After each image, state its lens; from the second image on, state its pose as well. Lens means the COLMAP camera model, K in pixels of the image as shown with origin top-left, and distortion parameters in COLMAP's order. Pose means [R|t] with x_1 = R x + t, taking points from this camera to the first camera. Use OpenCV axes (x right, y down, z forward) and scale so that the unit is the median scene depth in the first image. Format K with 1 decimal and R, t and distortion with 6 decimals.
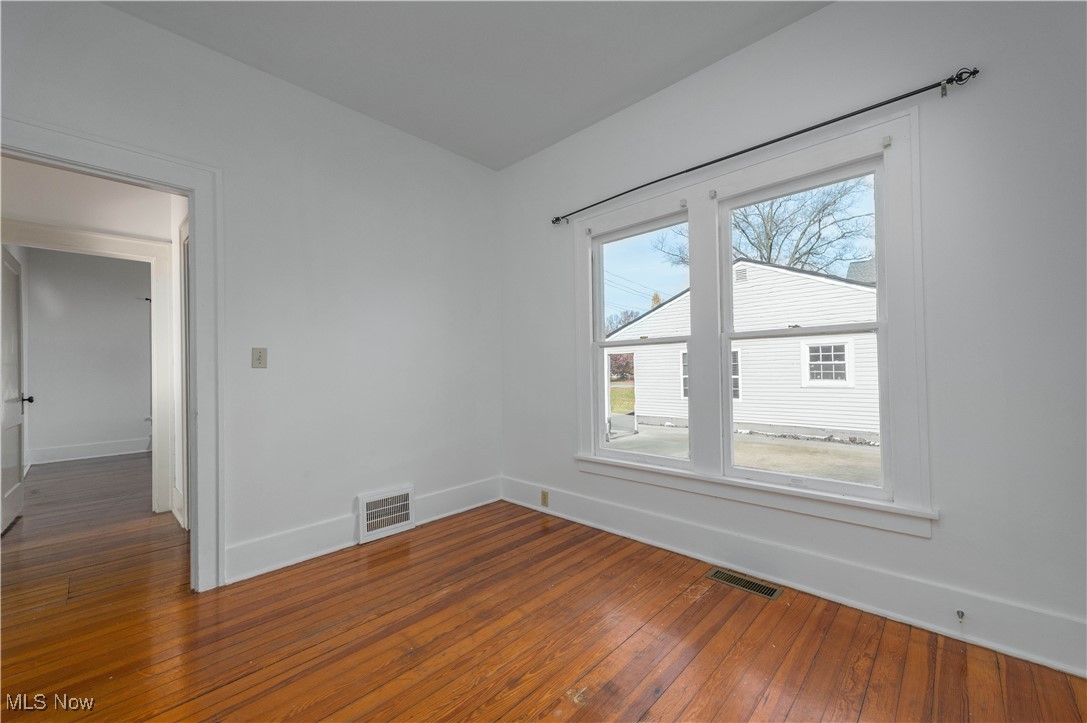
lens RADIAL K [[428.1, 0, 557.7], [0, 428.1, 361.1], [0, 0, 1]] dist [0.012885, -0.000672]
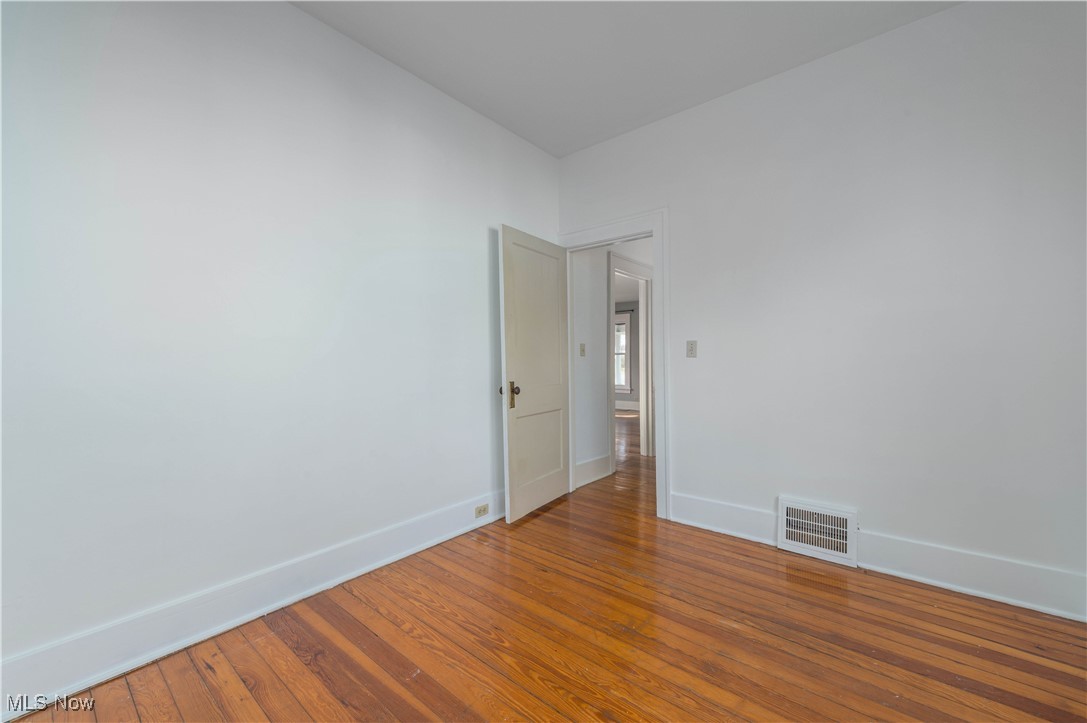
lens RADIAL K [[426.7, 0, 560.0], [0, 426.7, 363.9], [0, 0, 1]] dist [0.015399, -0.000258]
pose [[0.073691, 0.021261, -0.997054, 0.463017], [0.018661, 0.999568, 0.022694, 0.000176], [0.997107, -0.020278, 0.073262, 0.521090]]
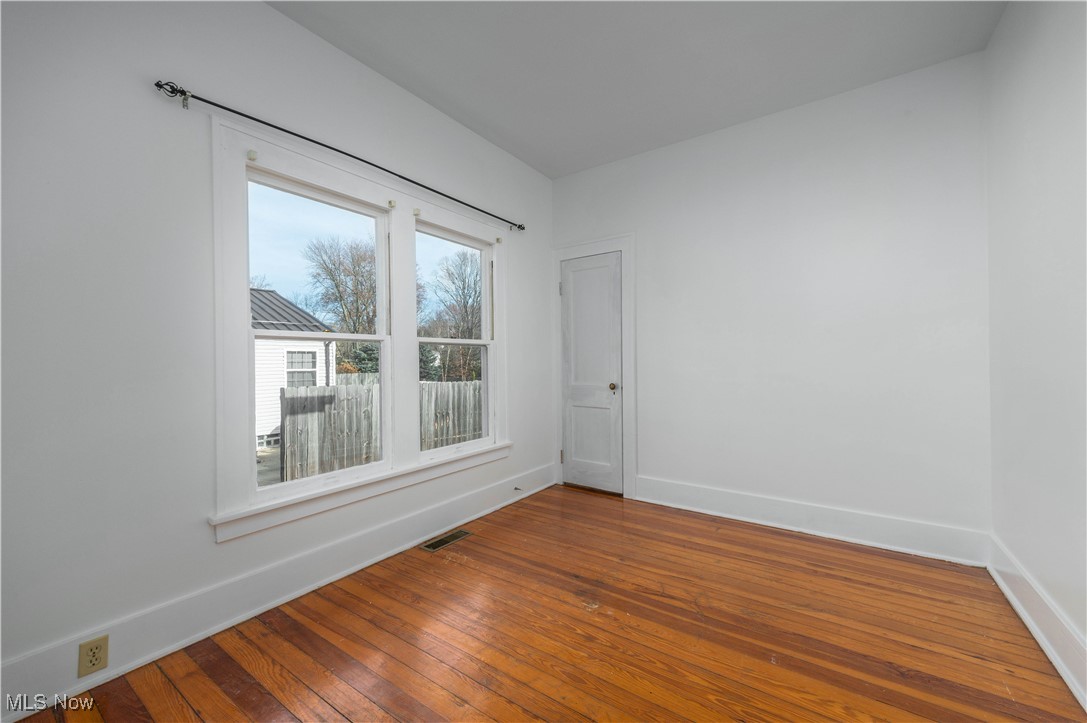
lens RADIAL K [[425.9, 0, 558.0], [0, 425.9, 361.1], [0, 0, 1]] dist [0.019151, -0.006767]
pose [[-0.150800, 0.020160, 0.988359, -0.751900], [0.000405, 0.999793, -0.020331, 0.019787], [-0.988564, -0.002665, -0.150777, 0.766841]]
